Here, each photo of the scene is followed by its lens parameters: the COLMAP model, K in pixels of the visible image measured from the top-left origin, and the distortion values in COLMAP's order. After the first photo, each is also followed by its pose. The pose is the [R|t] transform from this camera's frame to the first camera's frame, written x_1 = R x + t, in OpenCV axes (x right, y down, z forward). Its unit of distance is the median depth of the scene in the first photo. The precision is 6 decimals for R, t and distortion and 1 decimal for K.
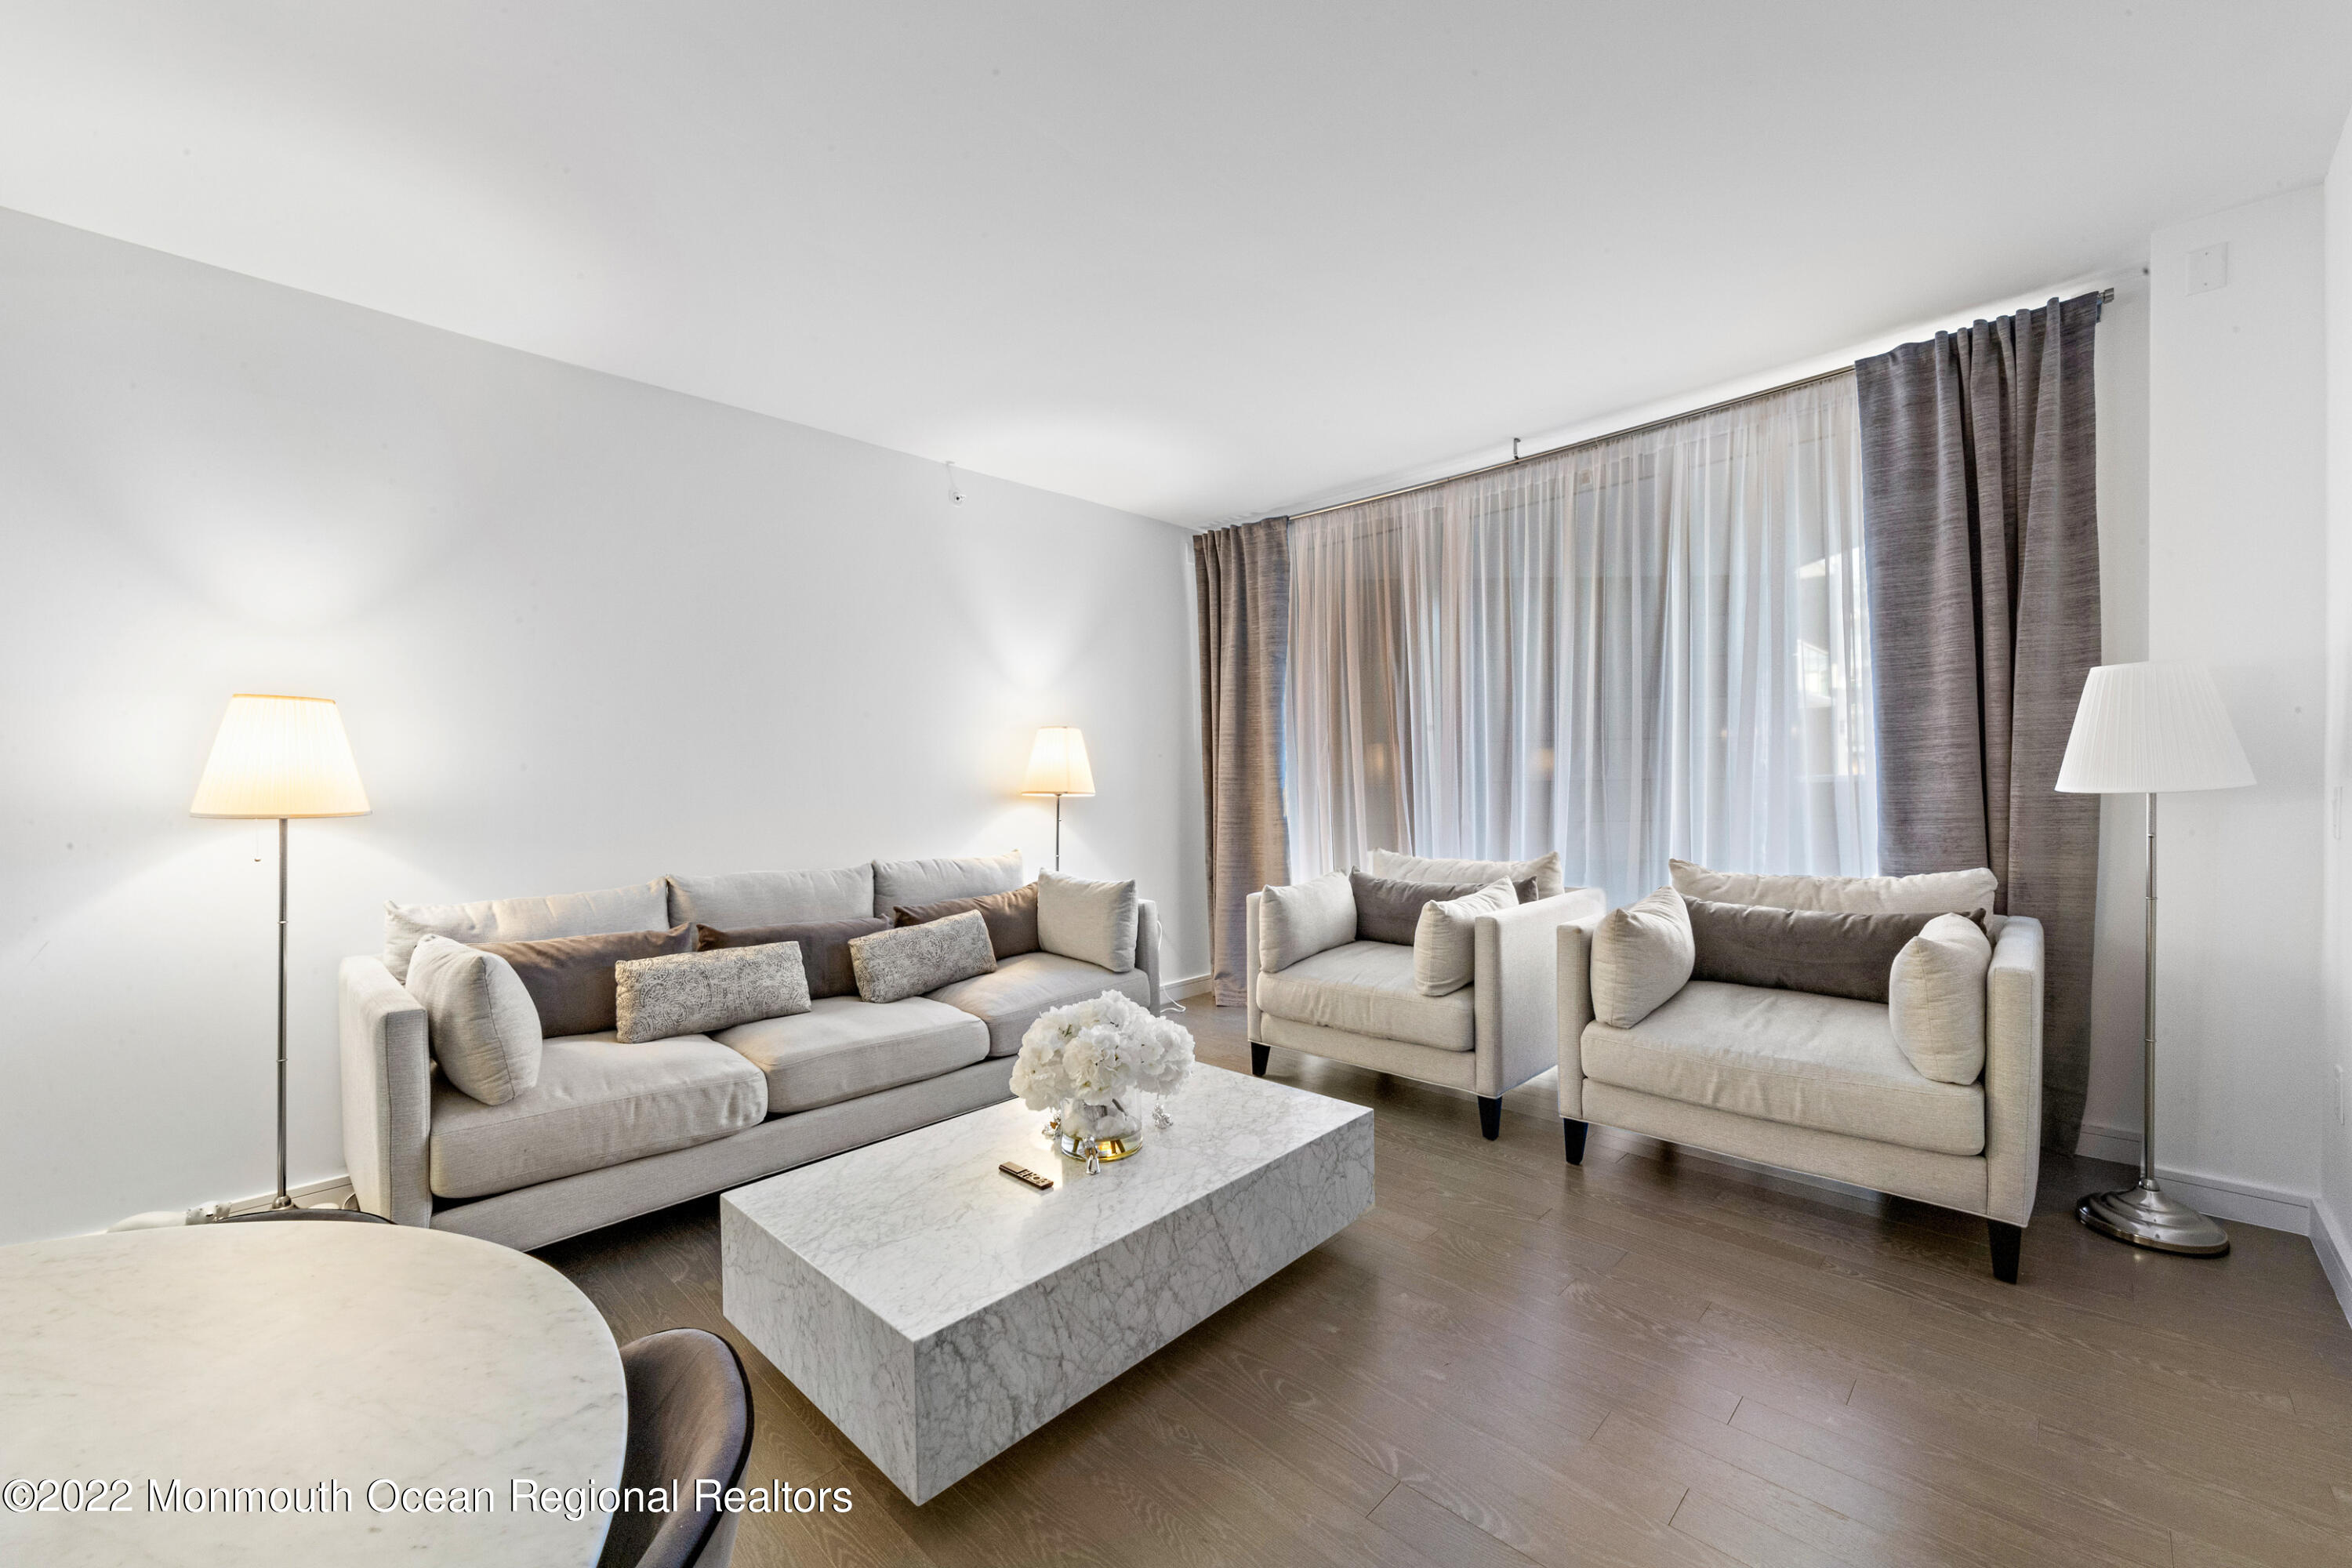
lens RADIAL K [[919.4, 0, 1167.0], [0, 919.4, 791.6], [0, 0, 1]] dist [0.001496, -0.000071]
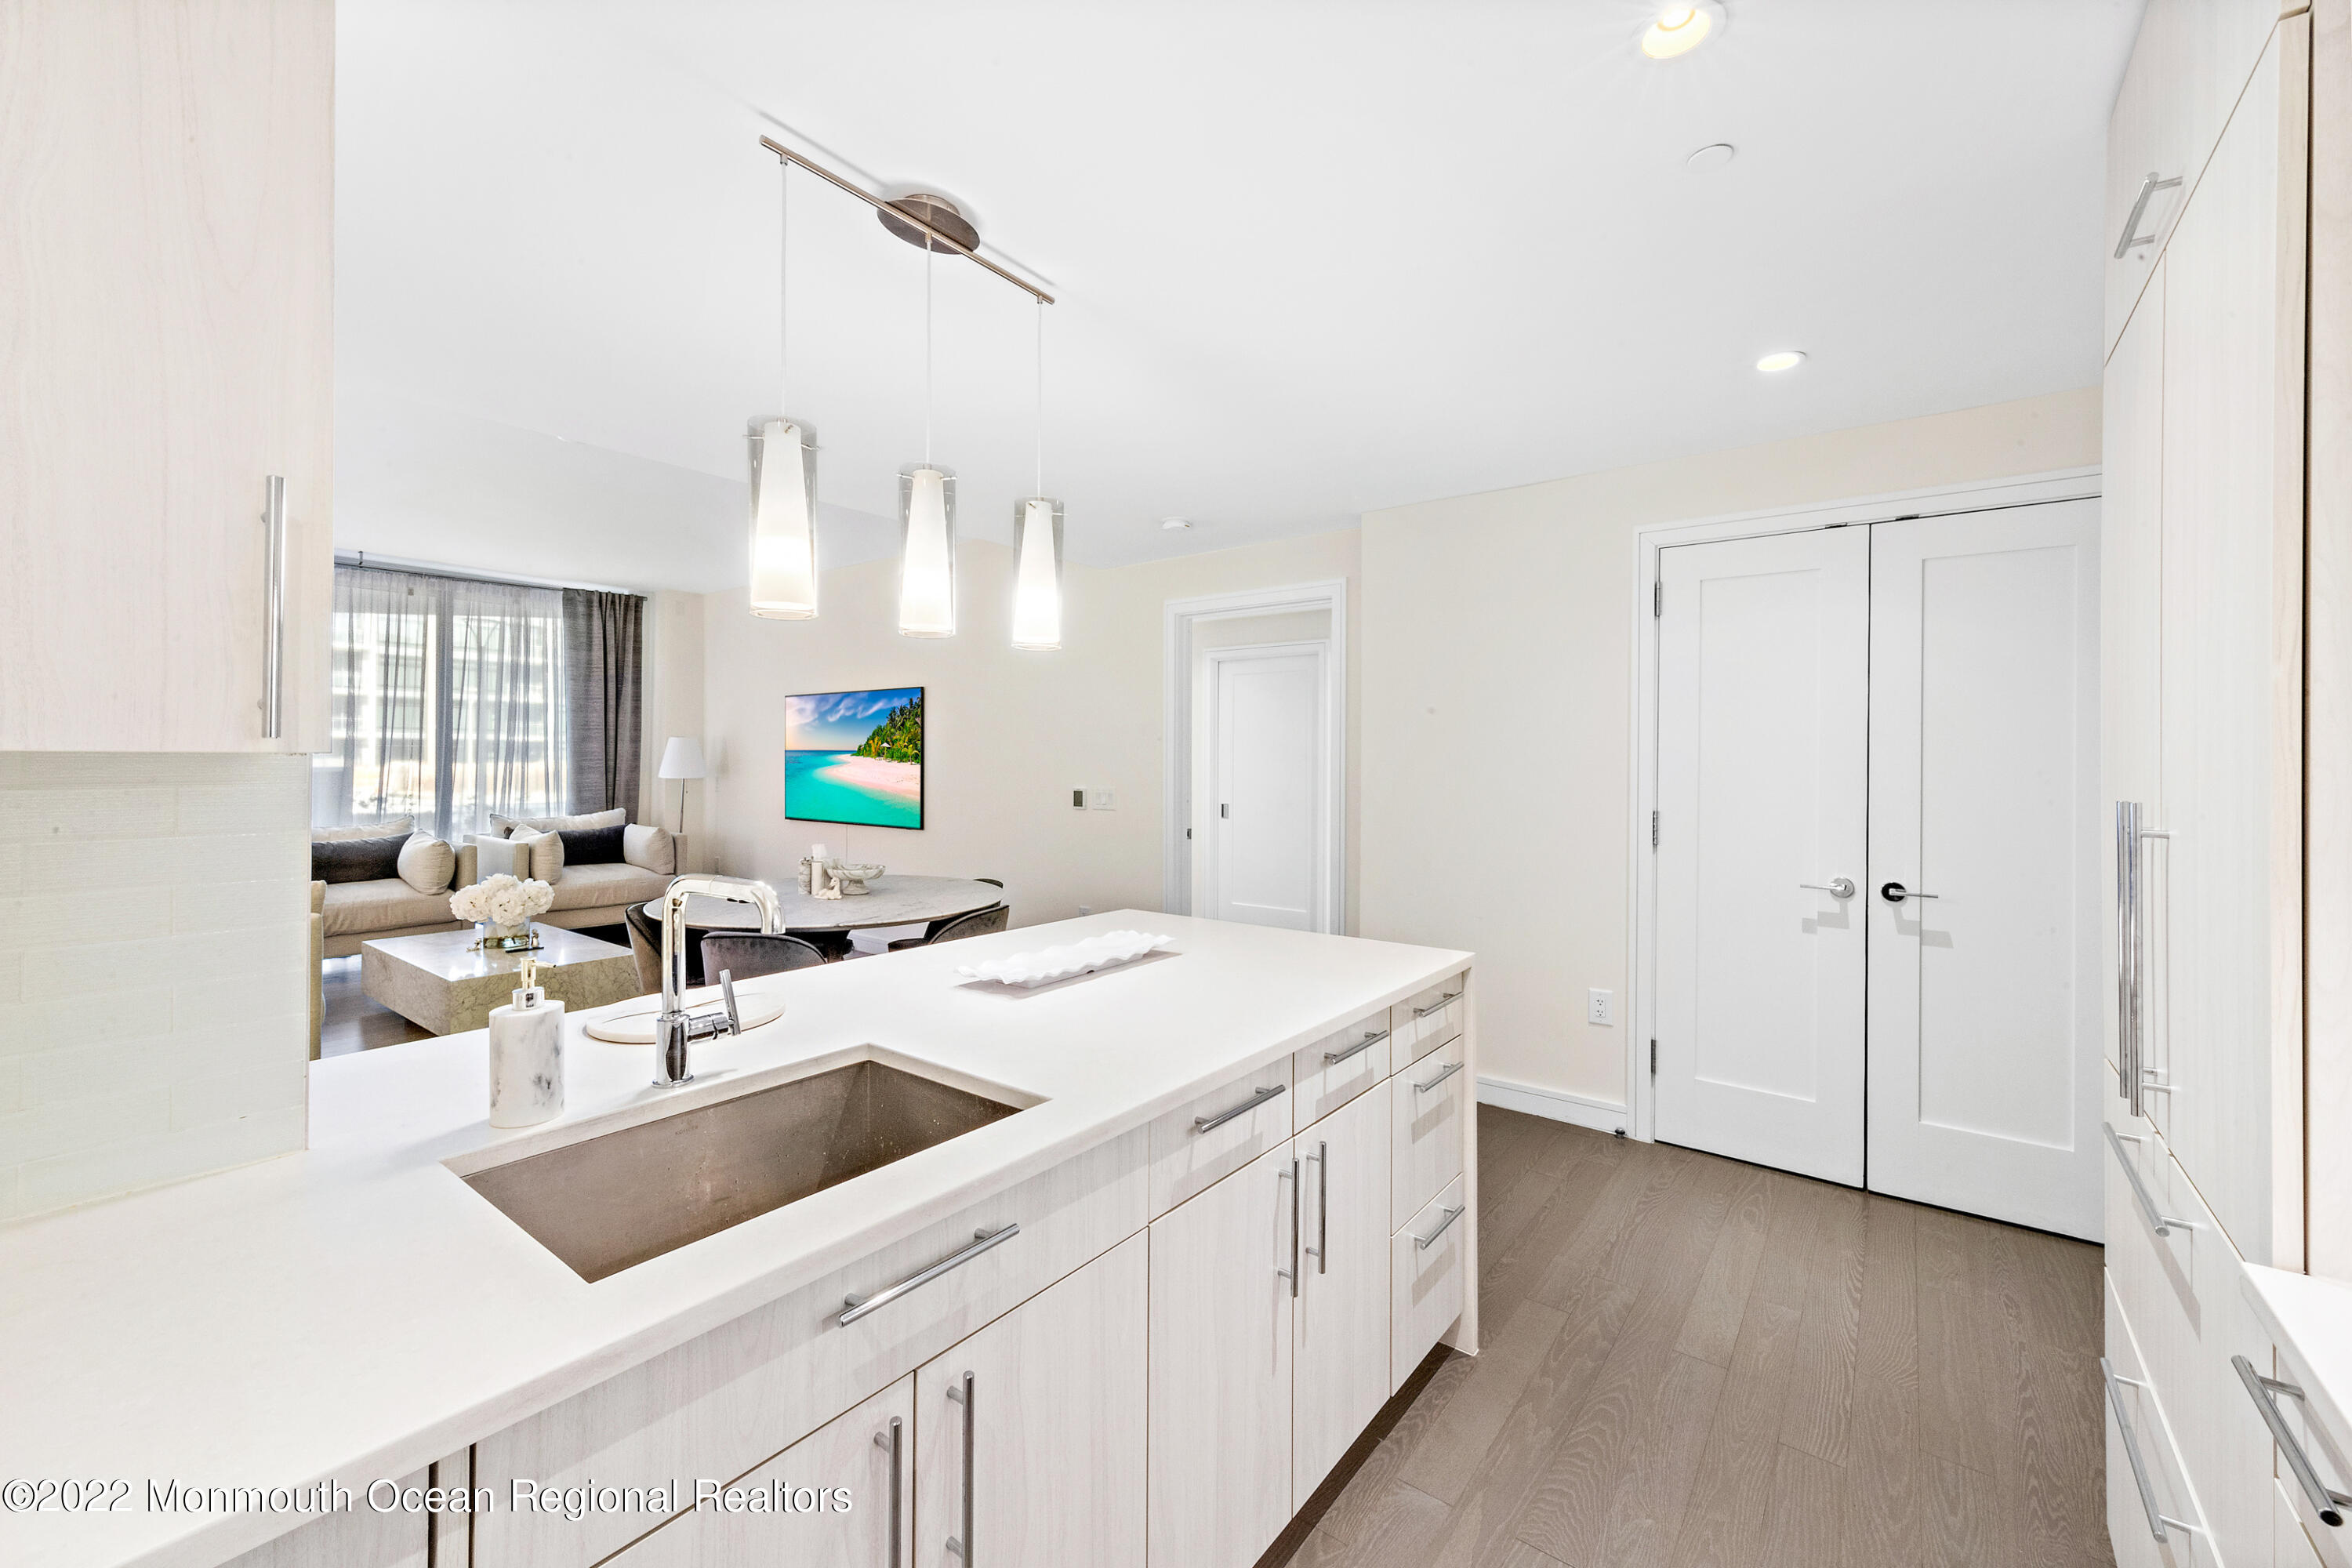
lens RADIAL K [[941.0, 0, 1165.4], [0, 941.0, 761.7], [0, 0, 1]] dist [0.011014, 0.000123]
pose [[-0.120848, 0.013176, 0.992584, -1.772586], [0.010425, 0.999874, -0.012003, 0.003286], [-0.992616, 0.008897, -0.120970, -0.187828]]
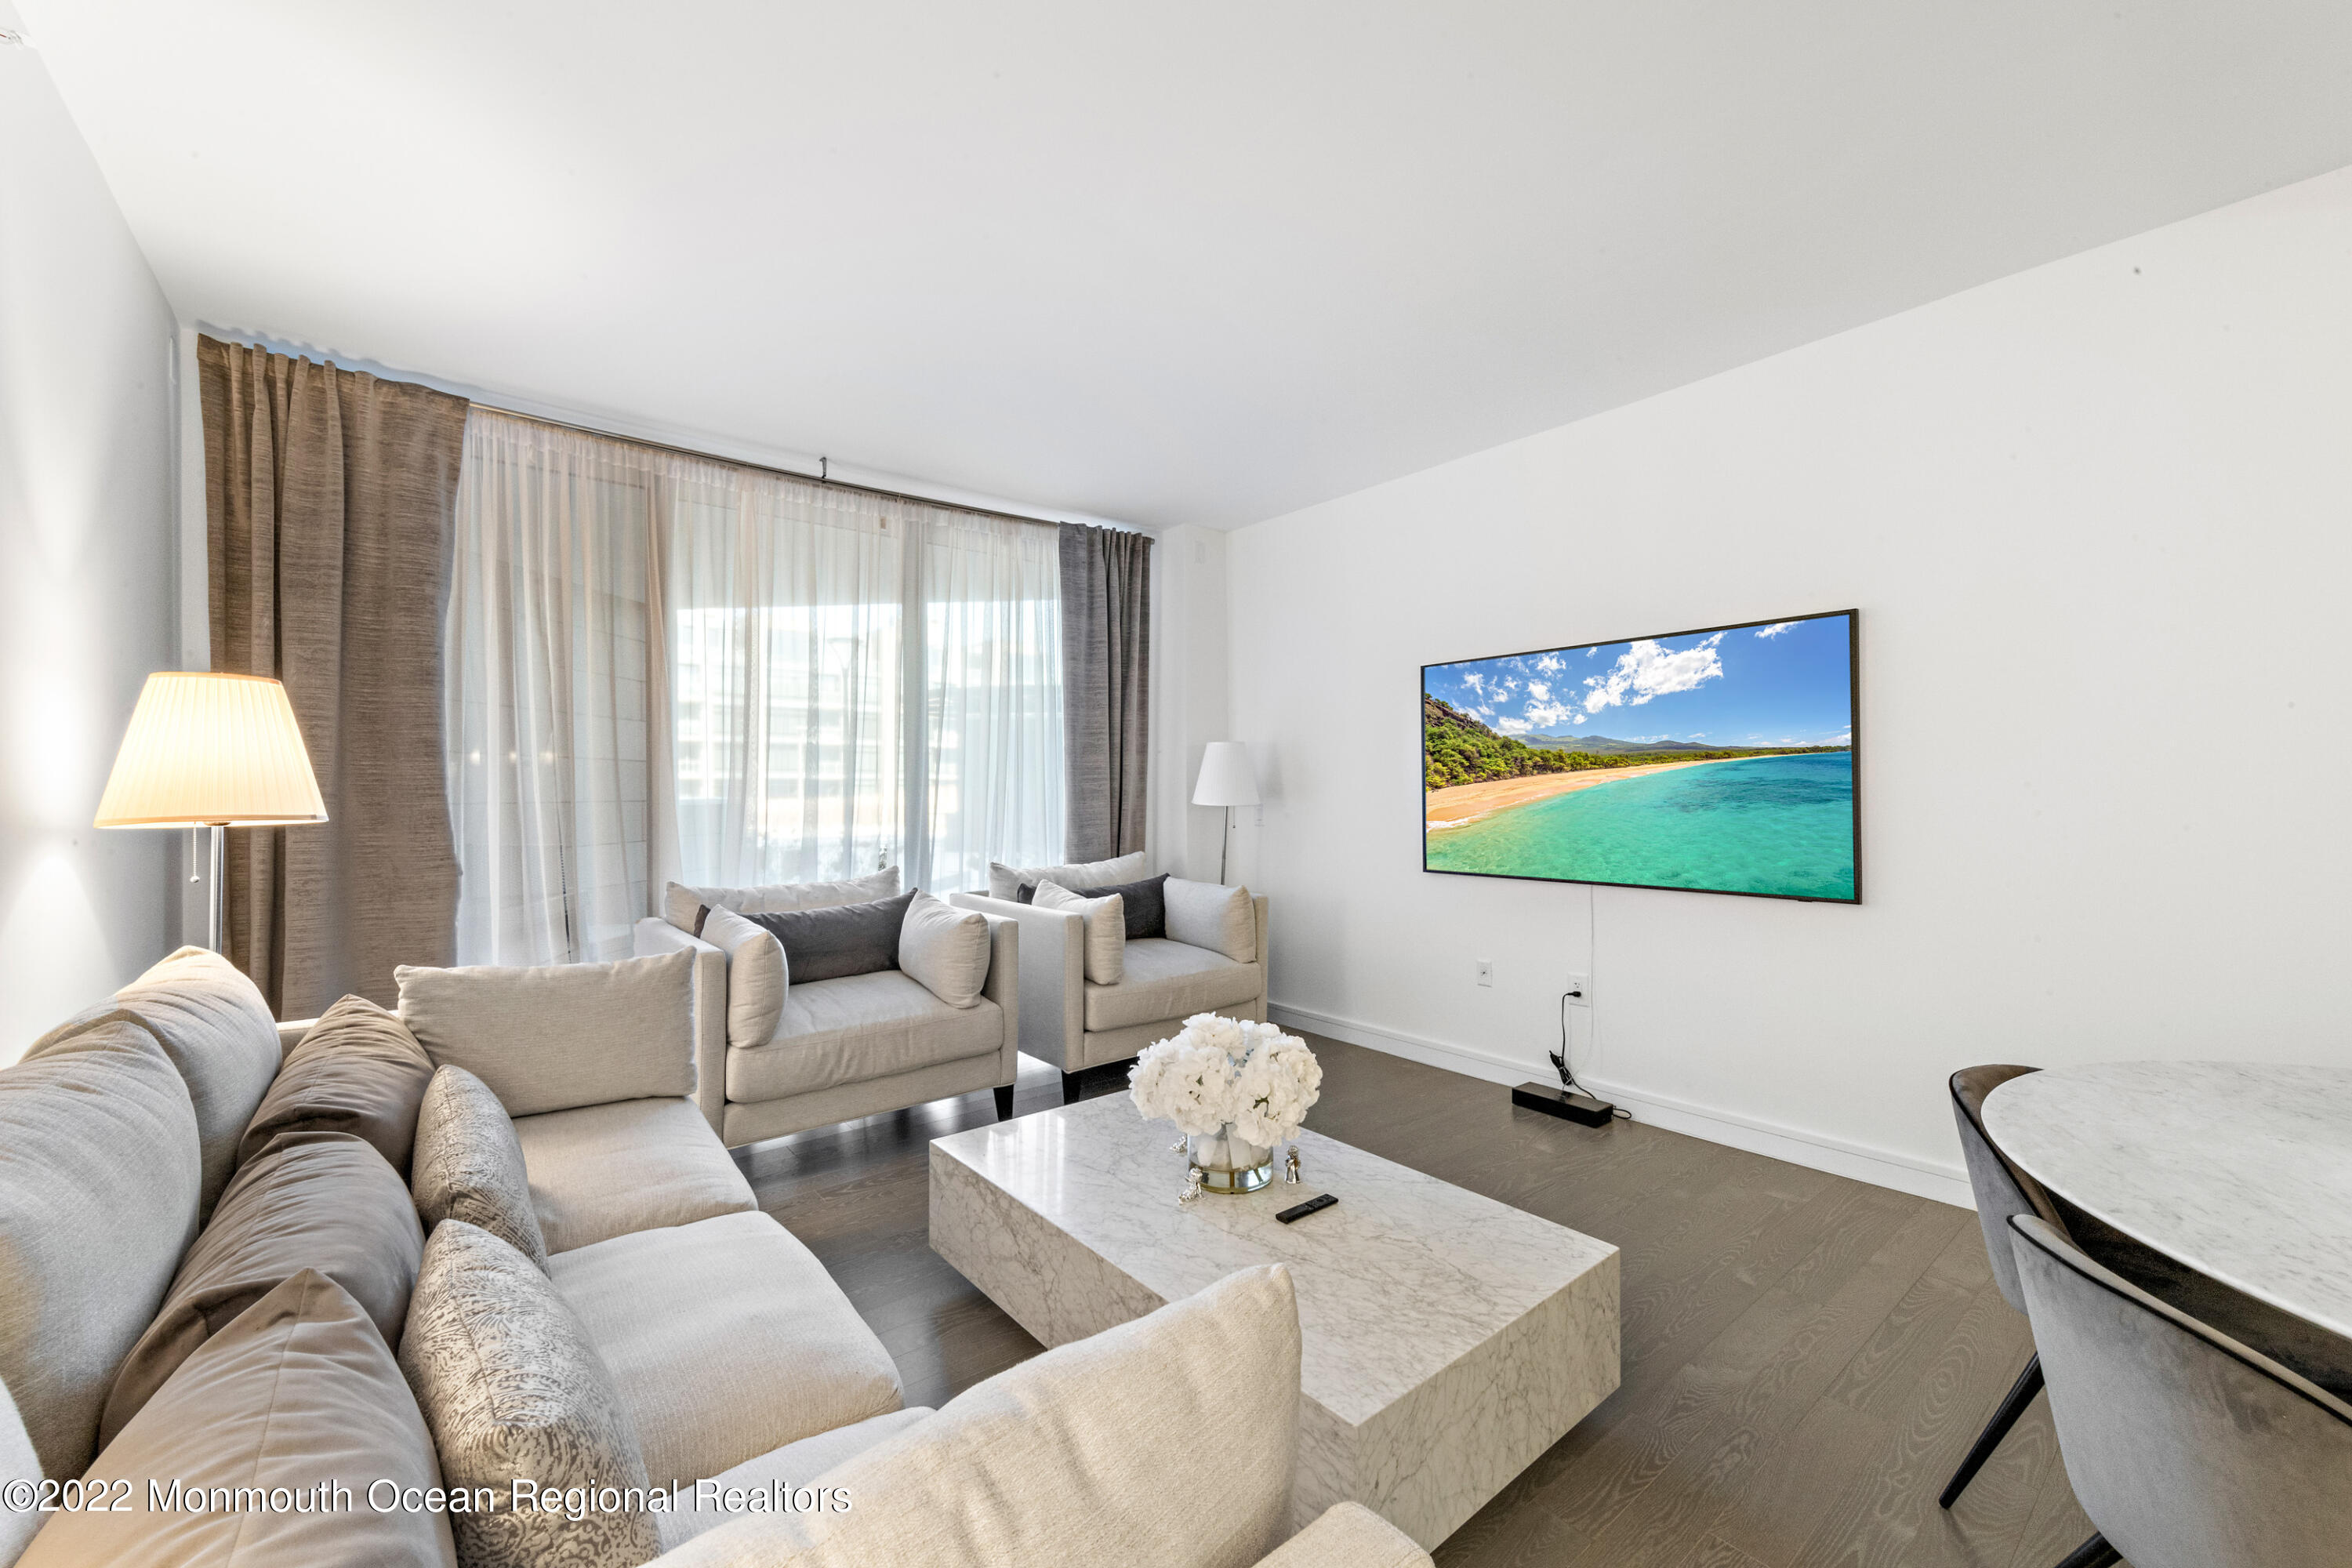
lens RADIAL K [[919.4, 0, 1167.0], [0, 919.4, 791.6], [0, 0, 1]] dist [0.001496, -0.000071]
pose [[0.108190, 0.014692, 0.994022, -0.741092], [0.020968, 0.999635, -0.017057, 0.004333], [-0.993909, 0.022688, 0.107843, 0.691594]]
